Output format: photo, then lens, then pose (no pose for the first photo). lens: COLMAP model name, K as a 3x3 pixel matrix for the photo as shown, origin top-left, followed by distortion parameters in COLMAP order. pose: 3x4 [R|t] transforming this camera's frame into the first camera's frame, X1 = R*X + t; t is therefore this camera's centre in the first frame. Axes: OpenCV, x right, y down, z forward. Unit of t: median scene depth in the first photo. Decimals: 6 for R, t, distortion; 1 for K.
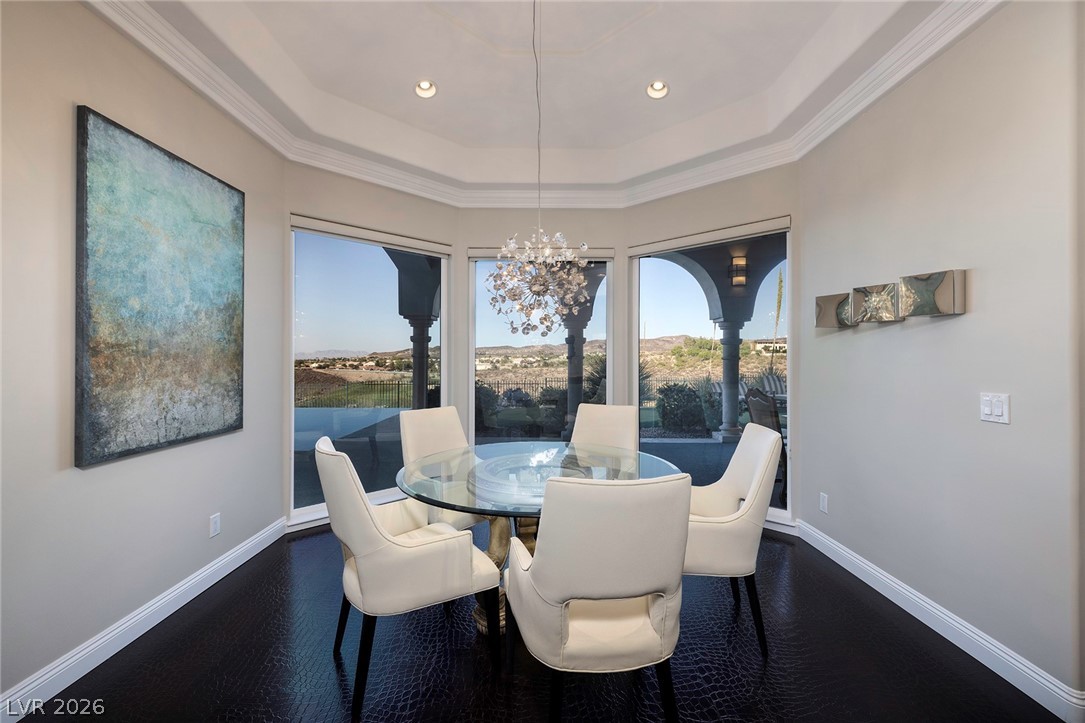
lens RADIAL K [[456.0, 0, 548.1], [0, 456.0, 357.9], [0, 0, 1]] dist [0.000425, -0.000017]
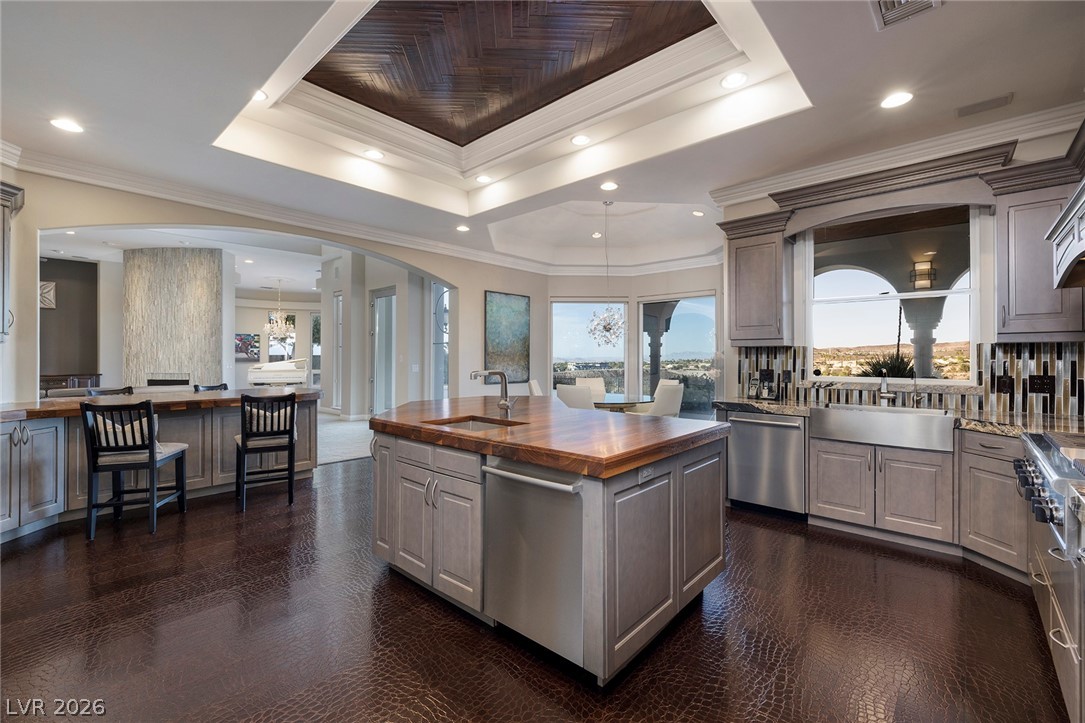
lens RADIAL K [[456.0, 0, 538.6], [0, 456.0, 358.2], [0, 0, 1]] dist [0.000425, -0.000017]
pose [[0.728186, 0.000131, -0.685380, 1.268921], [-0.001995, 0.999996, -0.001928, 0.015833], [0.685377, 0.002772, 0.728183, -0.975188]]
